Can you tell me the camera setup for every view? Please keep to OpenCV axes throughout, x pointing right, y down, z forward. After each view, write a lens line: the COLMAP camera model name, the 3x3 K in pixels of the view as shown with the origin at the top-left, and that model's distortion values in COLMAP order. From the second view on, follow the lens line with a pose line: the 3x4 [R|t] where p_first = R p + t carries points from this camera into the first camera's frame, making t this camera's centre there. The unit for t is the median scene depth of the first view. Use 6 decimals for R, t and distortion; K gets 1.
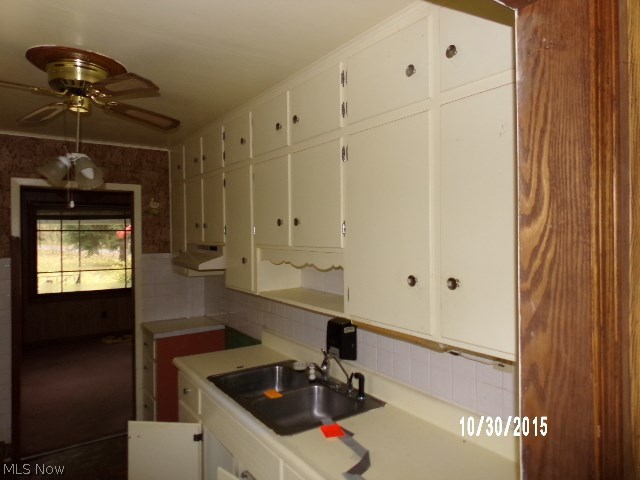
lens RADIAL K [[452.3, 0, 317.8], [0, 452.3, 240.5], [0, 0, 1]] dist [0.029016, -0.000828]
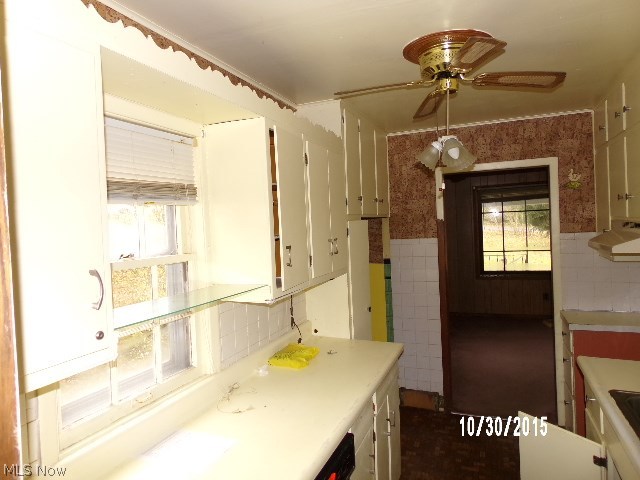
lens RADIAL K [[452.3, 0, 317.1], [0, 452.3, 238.9], [0, 0, 1]] dist [0.029016, -0.000828]
pose [[0.585081, -0.000774, -0.810975, 0.065074], [0.033827, 0.999153, 0.023452, 0.002421], [0.810269, -0.041154, 0.584611, 0.085772]]
